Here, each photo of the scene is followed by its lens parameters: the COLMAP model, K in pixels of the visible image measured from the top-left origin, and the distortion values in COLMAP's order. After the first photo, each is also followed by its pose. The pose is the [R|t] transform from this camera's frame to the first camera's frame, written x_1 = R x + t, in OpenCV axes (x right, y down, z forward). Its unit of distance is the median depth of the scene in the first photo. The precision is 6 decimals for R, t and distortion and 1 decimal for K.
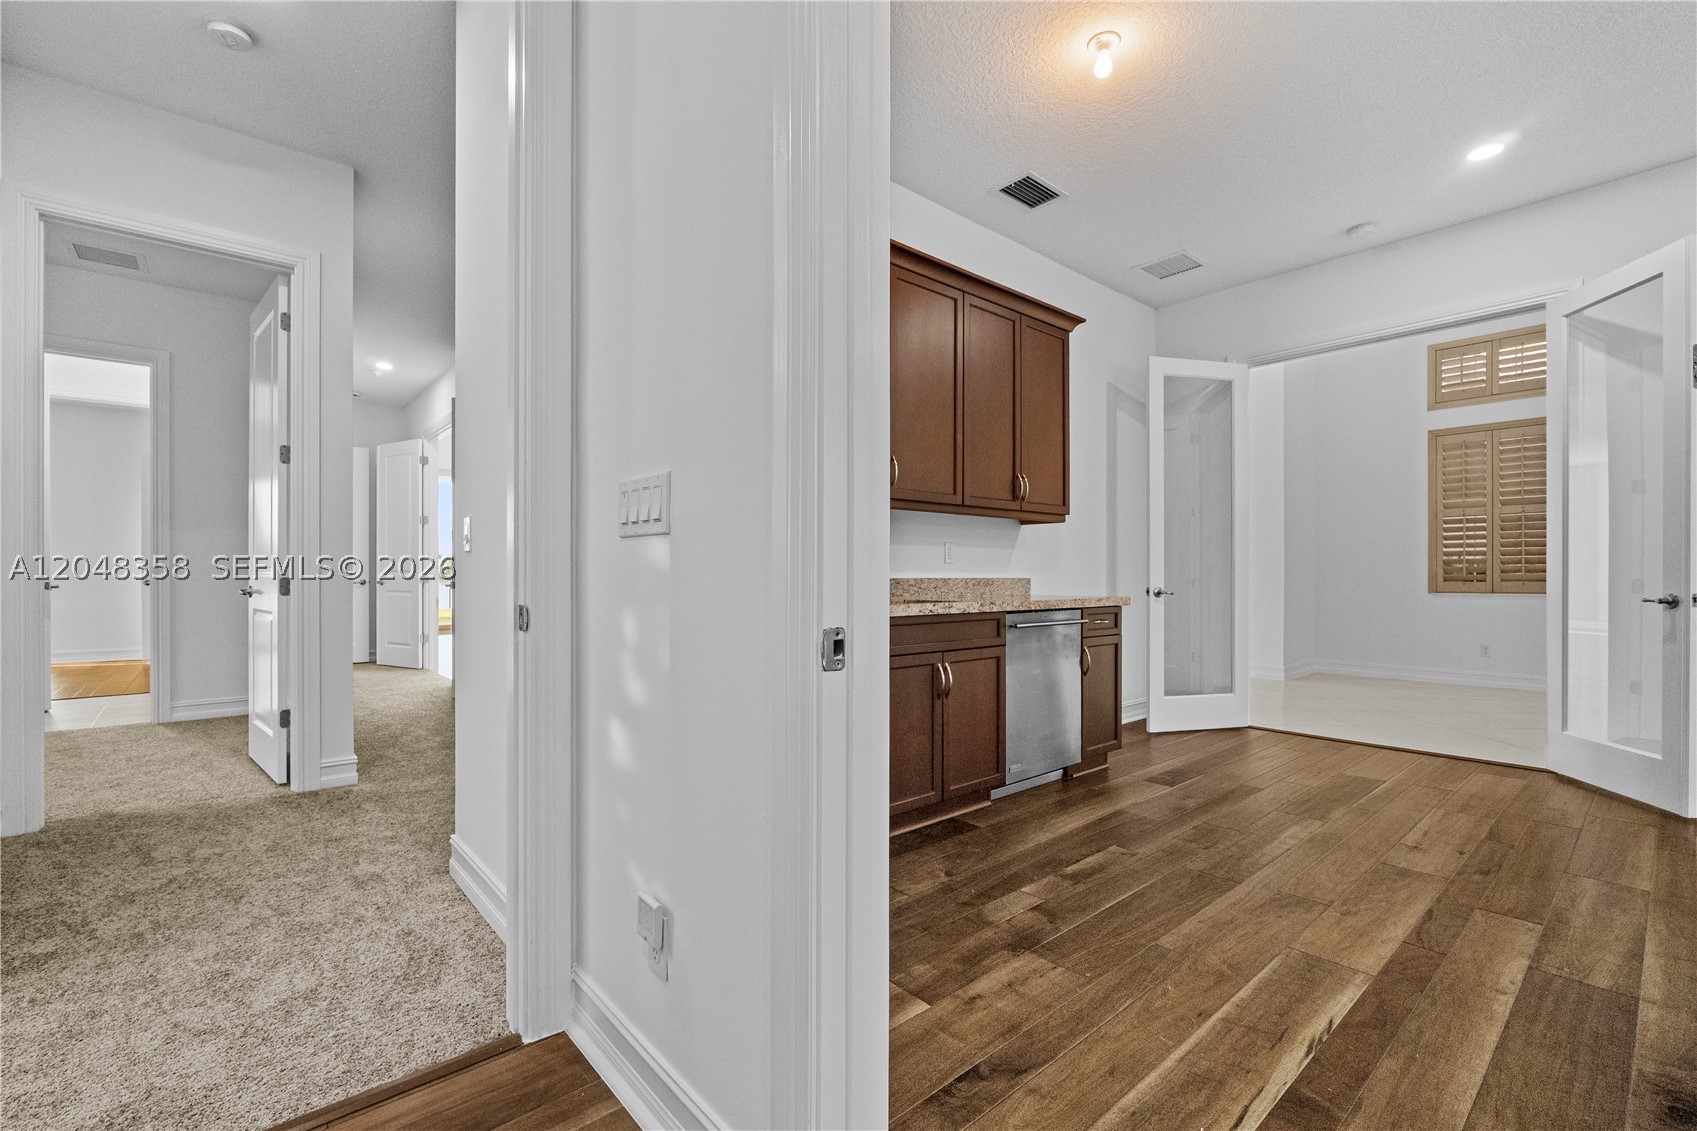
lens RADIAL K [[721.9, 0, 840.5], [0, 721.9, 565.6], [0, 0, 1]] dist [-0.006836, -0.000789]
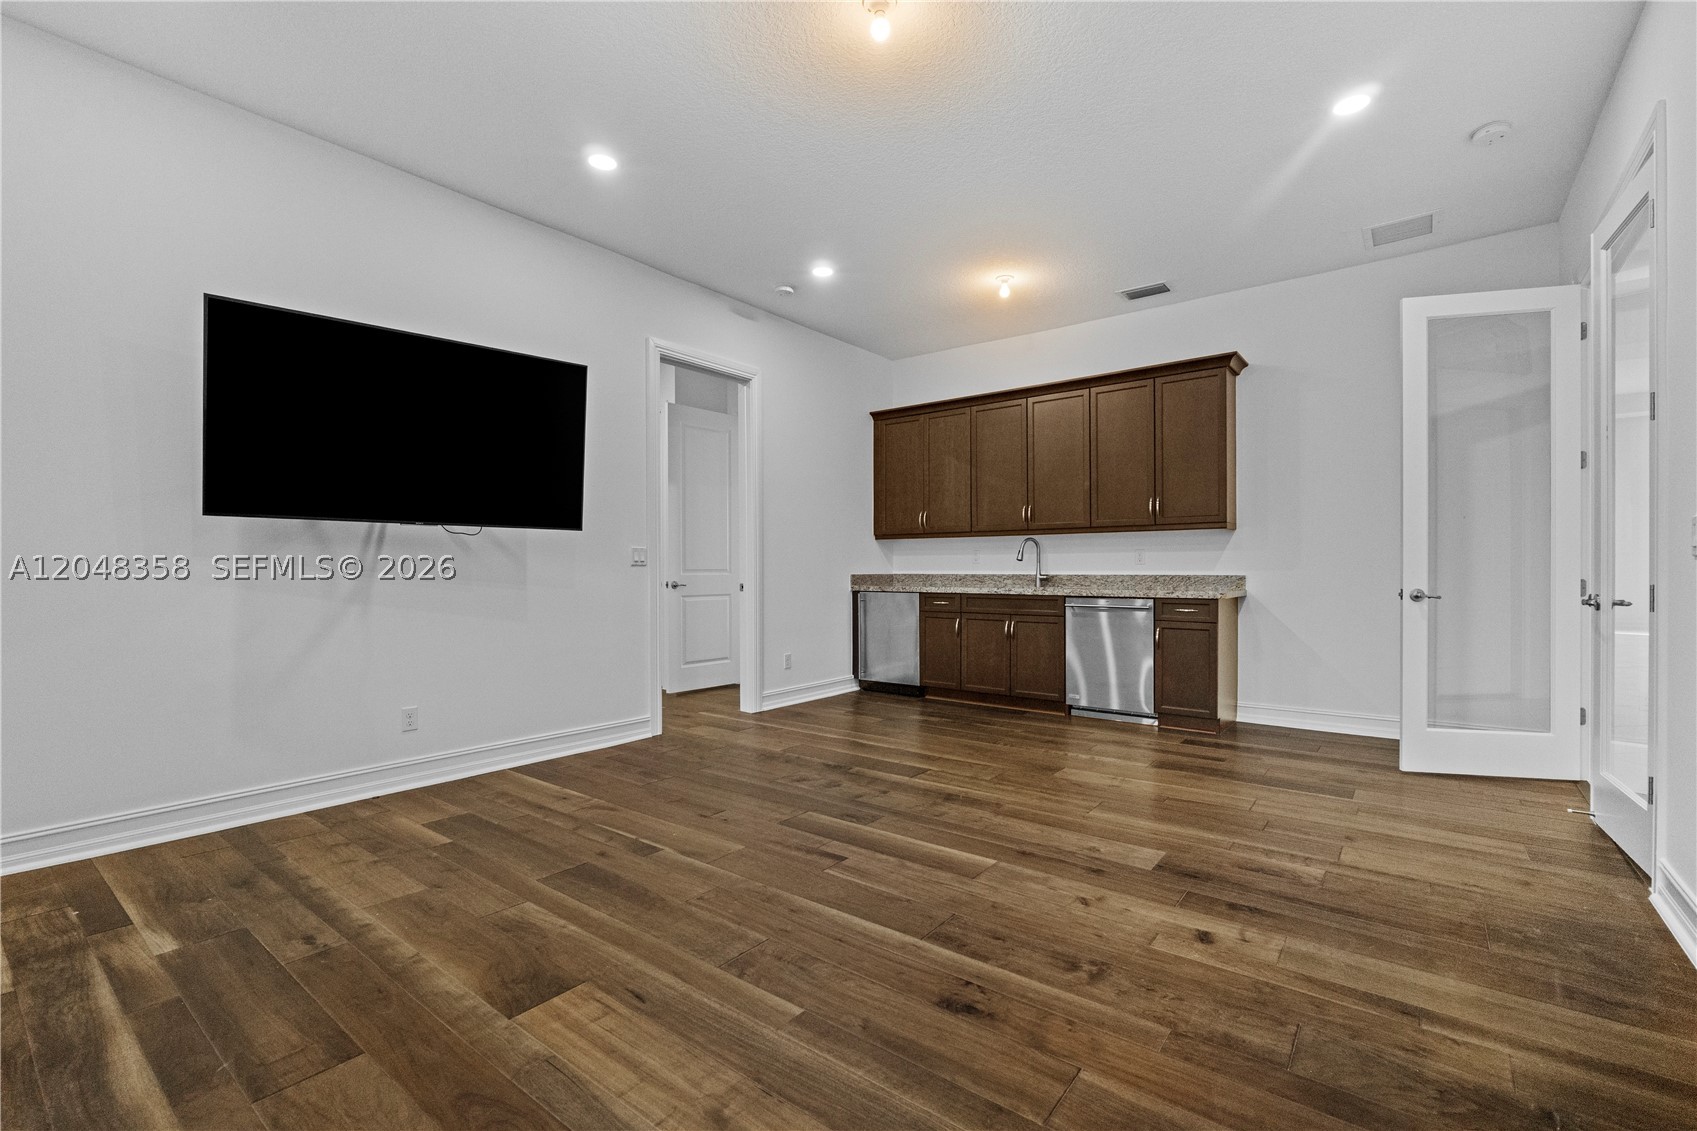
lens RADIAL K [[721.9, 0, 853.6], [0, 721.9, 566.2], [0, 0, 1]] dist [-0.006836, -0.000789]
pose [[0.240094, 0.004278, -0.970740, 1.501354], [0.007134, 0.999956, 0.006171, -0.013343], [0.970723, -0.008407, 0.240053, 0.156719]]
